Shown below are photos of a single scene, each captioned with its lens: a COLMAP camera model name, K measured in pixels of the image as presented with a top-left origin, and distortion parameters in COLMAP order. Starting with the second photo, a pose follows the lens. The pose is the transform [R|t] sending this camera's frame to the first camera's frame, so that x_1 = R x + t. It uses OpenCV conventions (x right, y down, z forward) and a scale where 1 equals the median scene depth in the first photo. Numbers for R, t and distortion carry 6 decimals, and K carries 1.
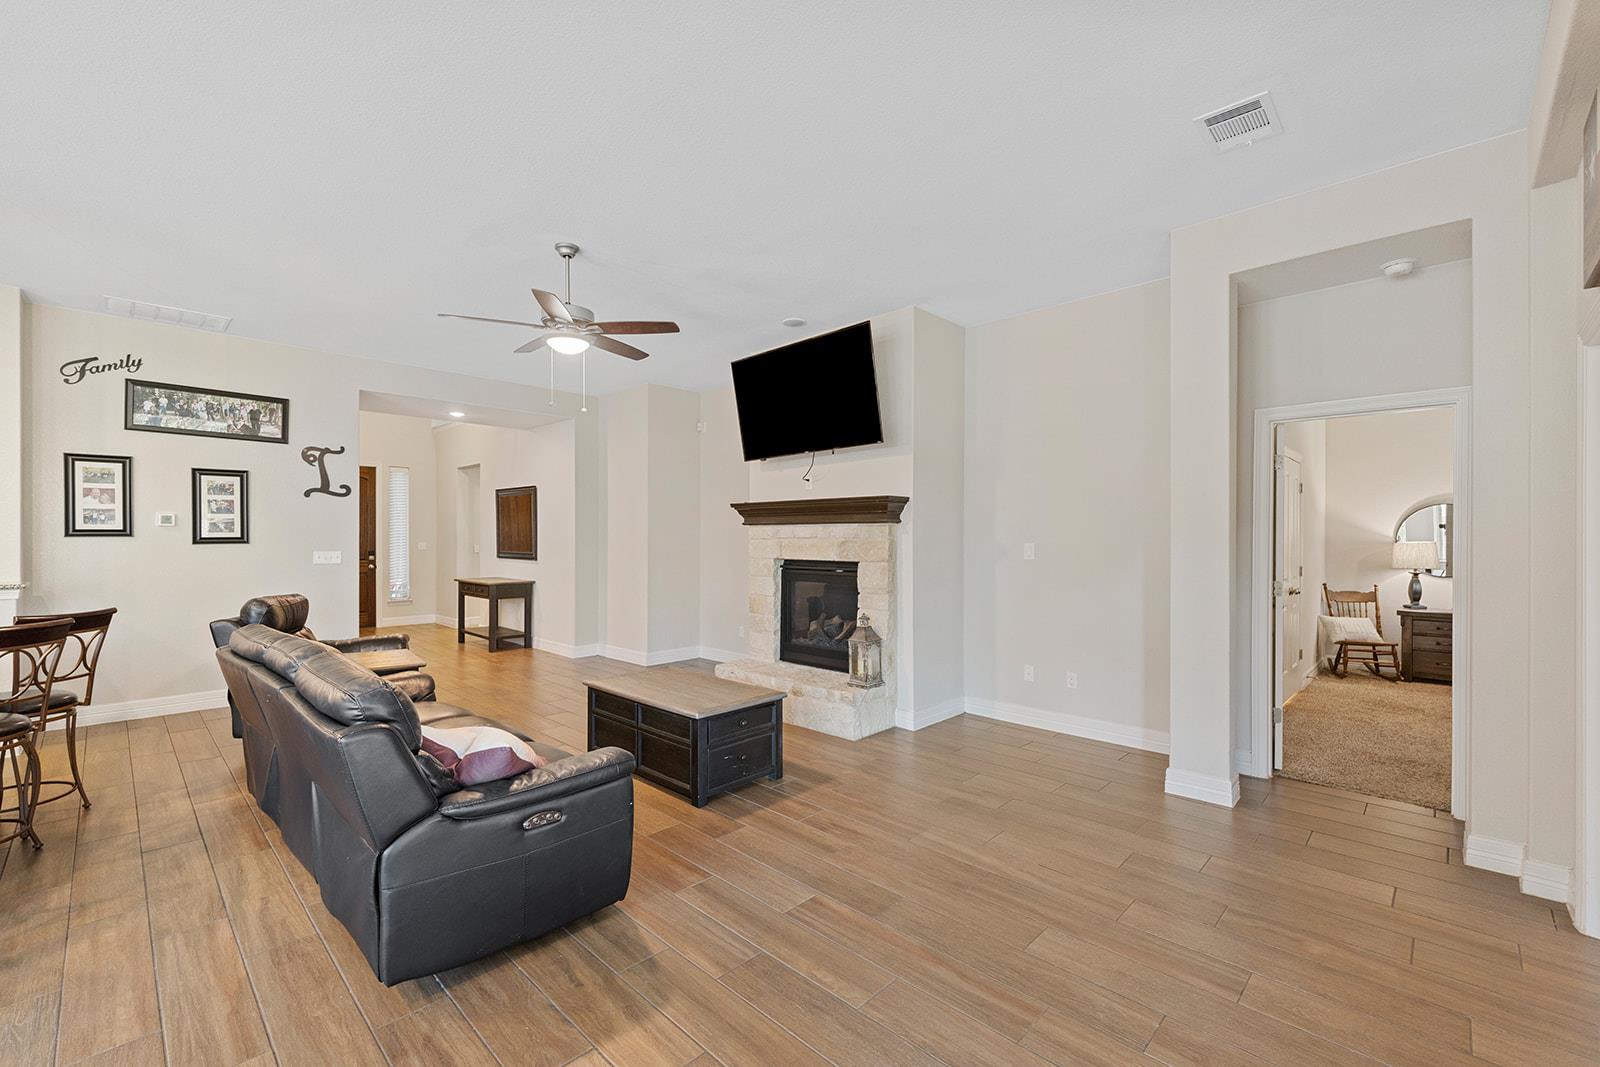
lens RADIAL K [[668.0, 0, 794.5], [0, 668.0, 531.3], [0, 0, 1]] dist [0.002661, -0.002488]
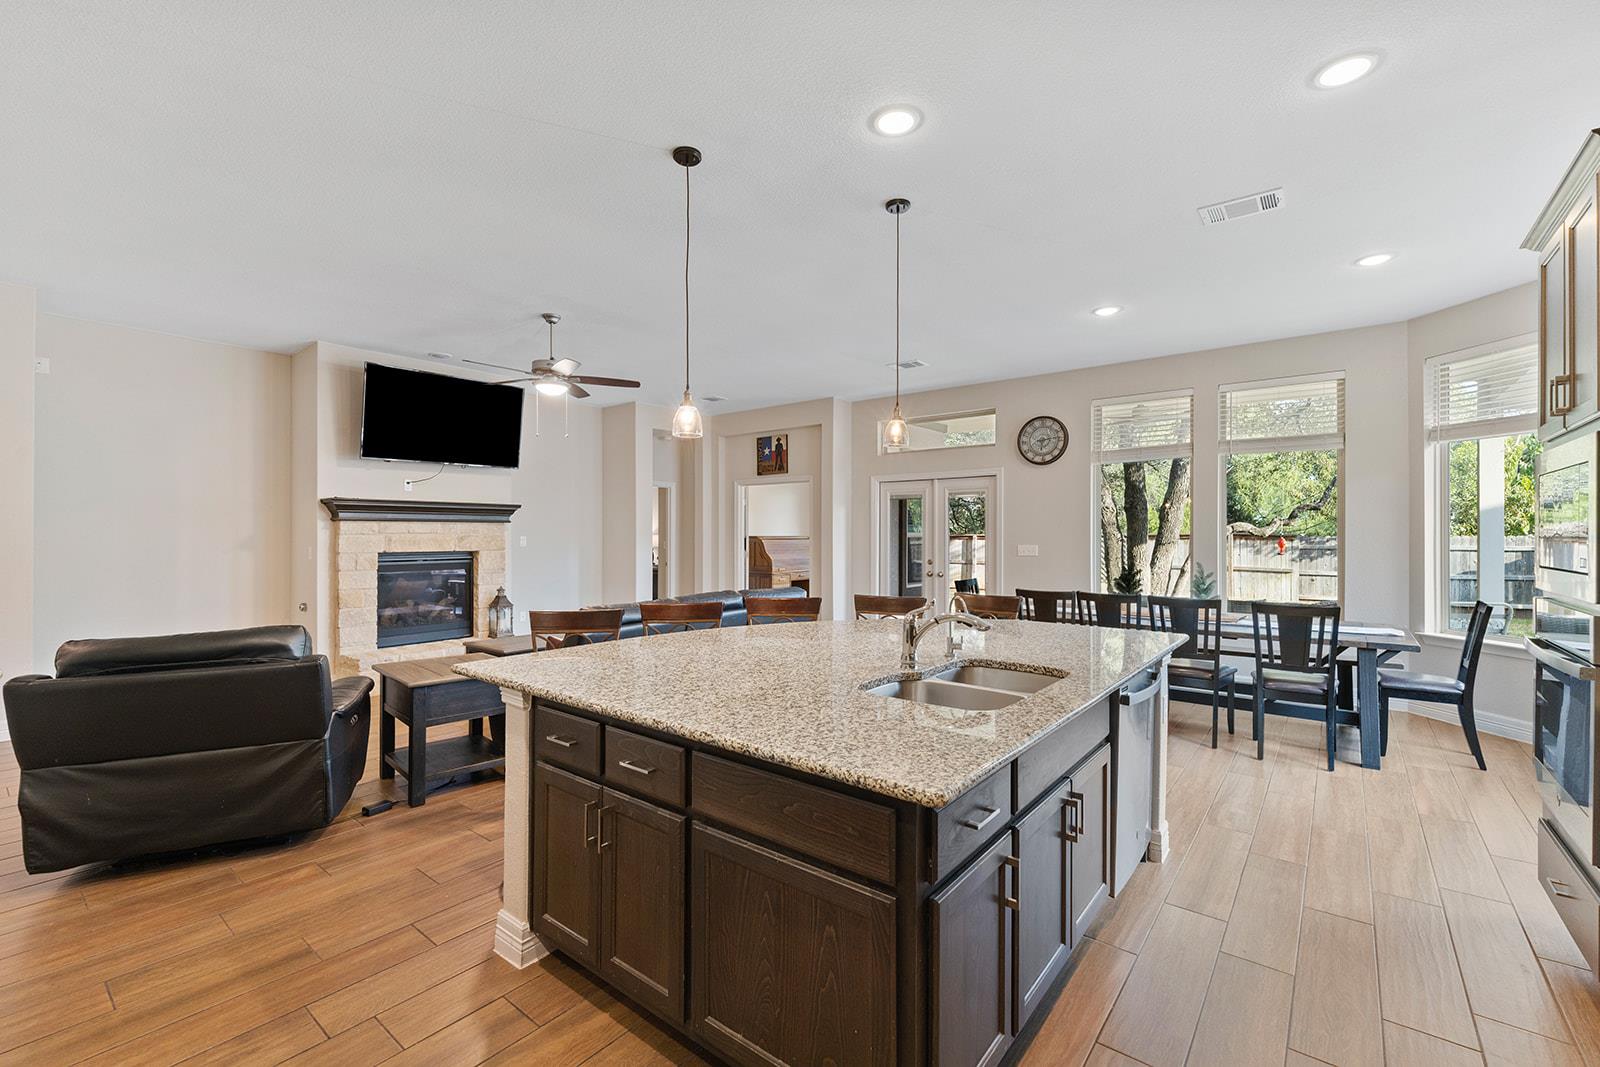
lens RADIAL K [[668.0, 0, 781.2], [0, 668.0, 532.4], [0, 0, 1]] dist [0.002661, -0.002488]
pose [[-0.085626, 0.002584, 0.996324, -1.316523], [-0.010644, 0.999937, -0.003508, 0.006614], [-0.996270, -0.010905, -0.085593, 0.512923]]
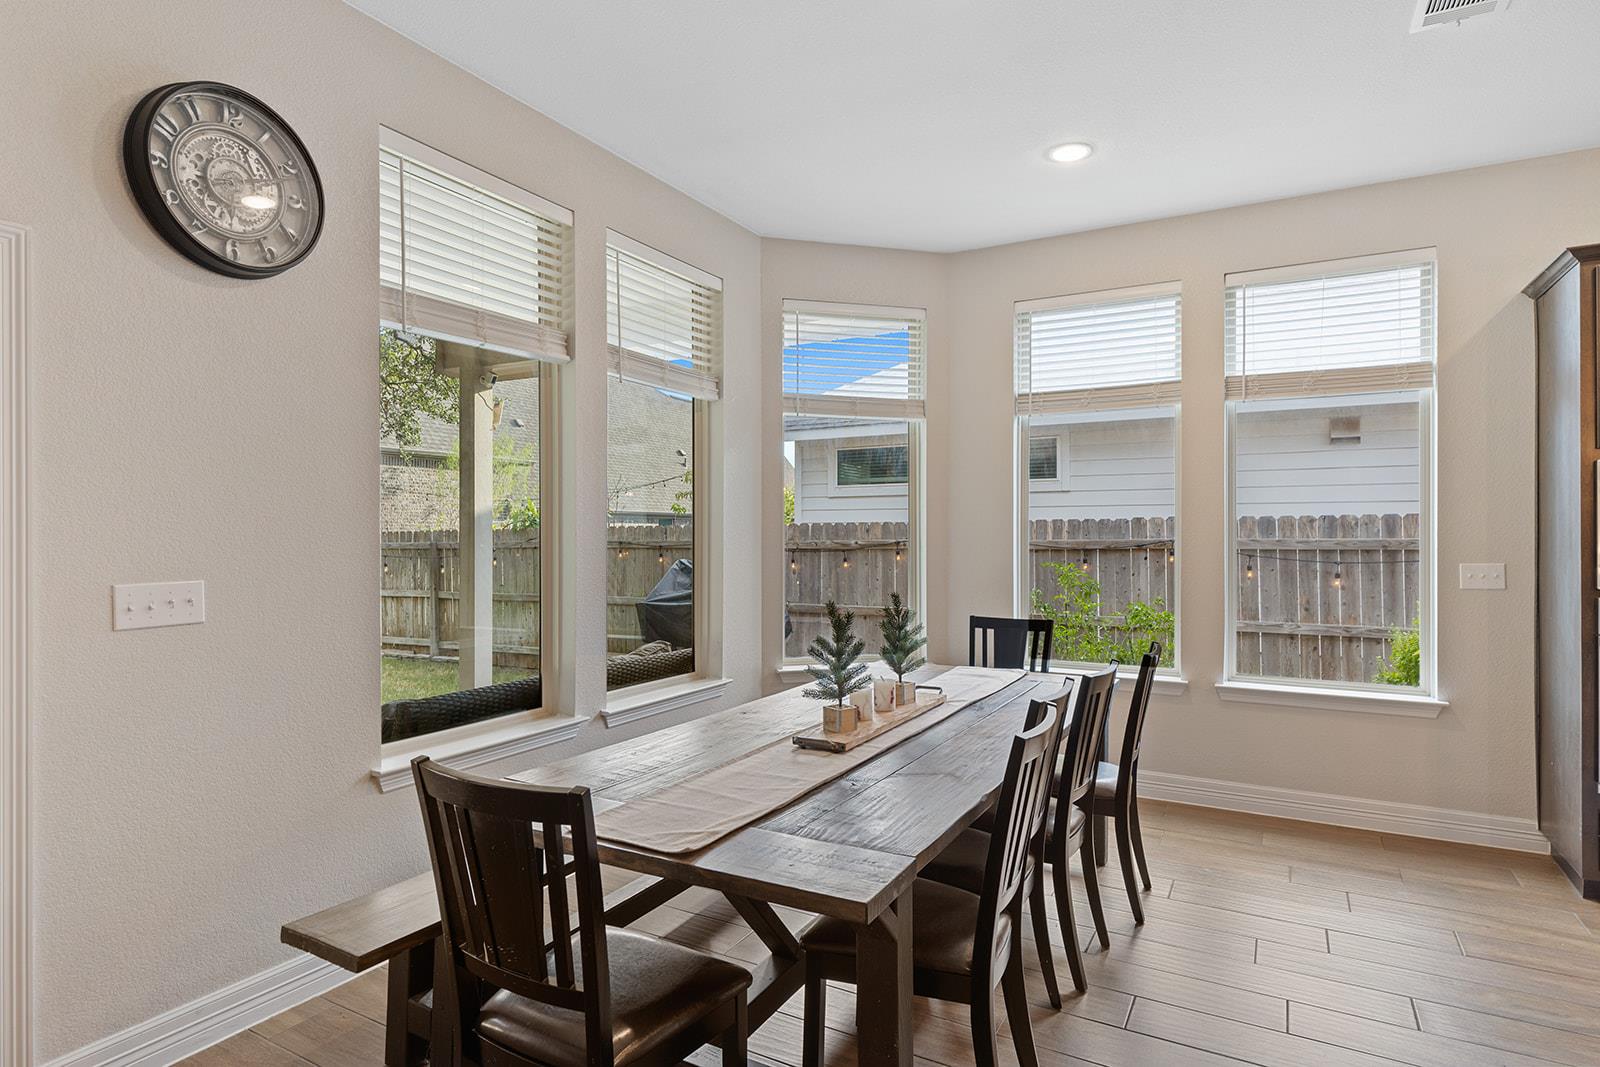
lens RADIAL K [[876.2, 0, 784.2], [0, 876.2, 534.2], [0, 0, 1]] dist [0.002580, -0.001947]
pose [[-0.969146, -0.000129, -0.246488, -0.152089], [0.002429, 0.999946, -0.010070, 0.004349], [0.246476, -0.010358, -0.969094, 0.397909]]
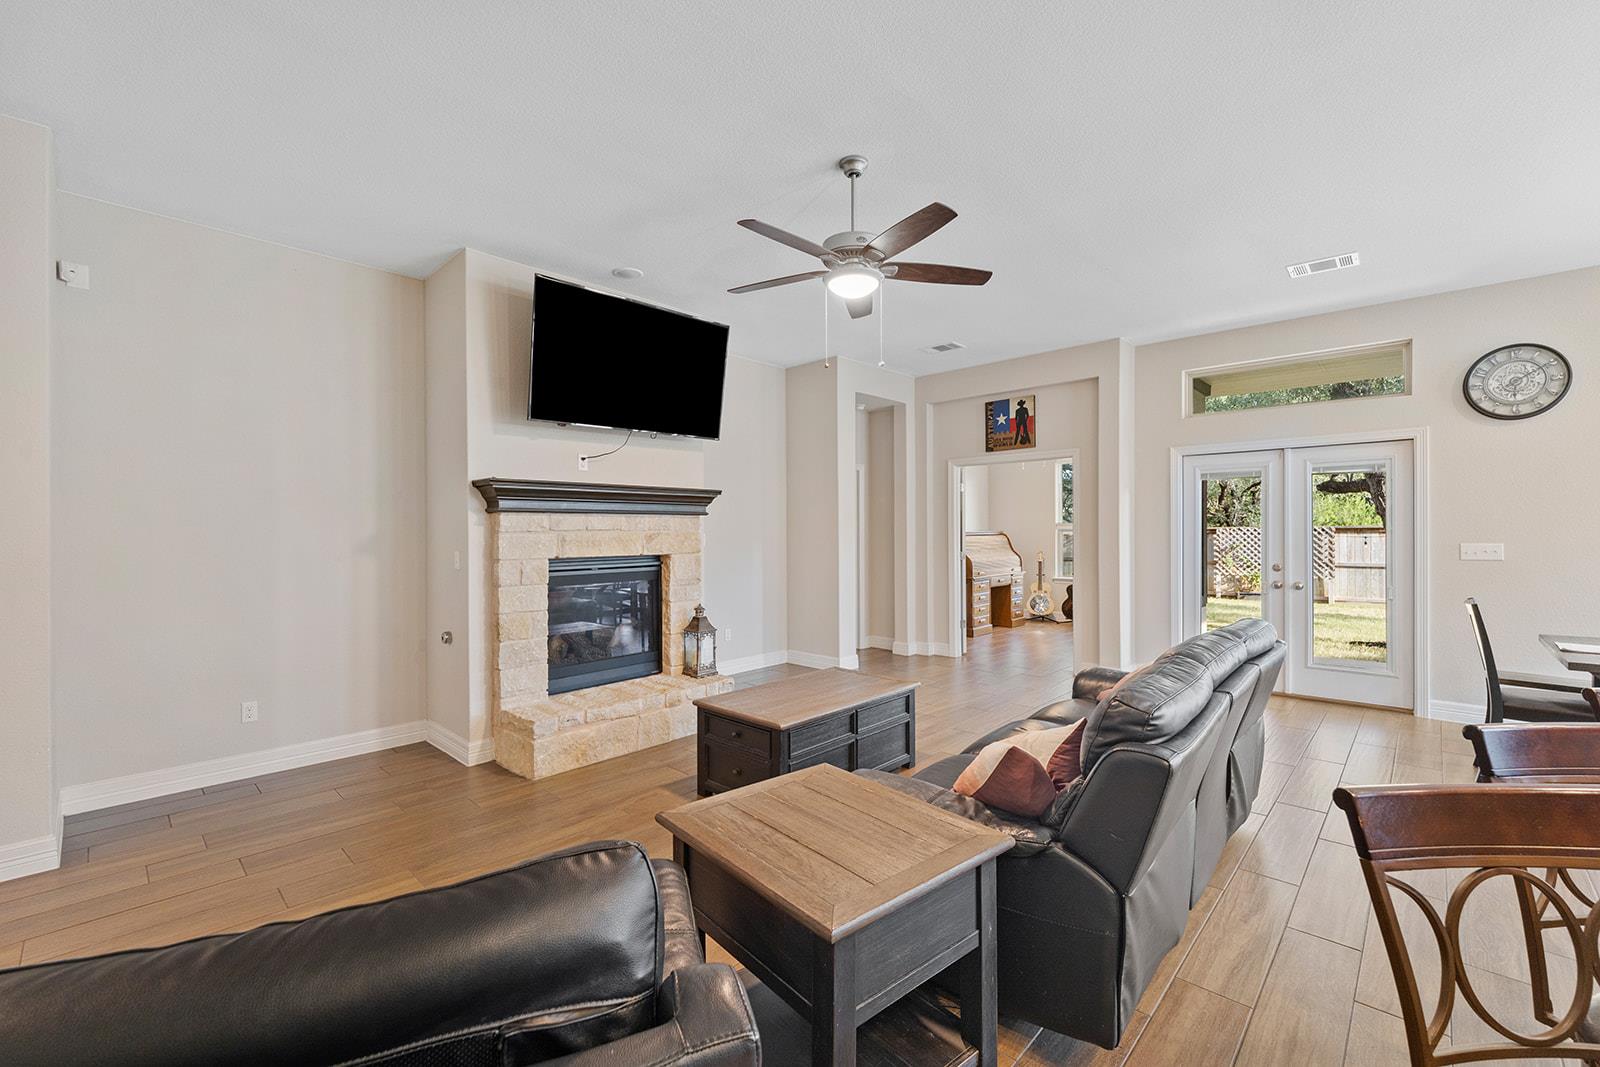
lens RADIAL K [[668.0, 0, 783.1], [0, 668.0, 531.6], [0, 0, 1]] dist [0.002661, -0.002488]
pose [[0.001122, -0.002940, 0.999995, -0.881890], [-0.004932, 0.999983, 0.002946, 0.009282], [-0.999987, -0.004936, 0.001107, 0.843168]]
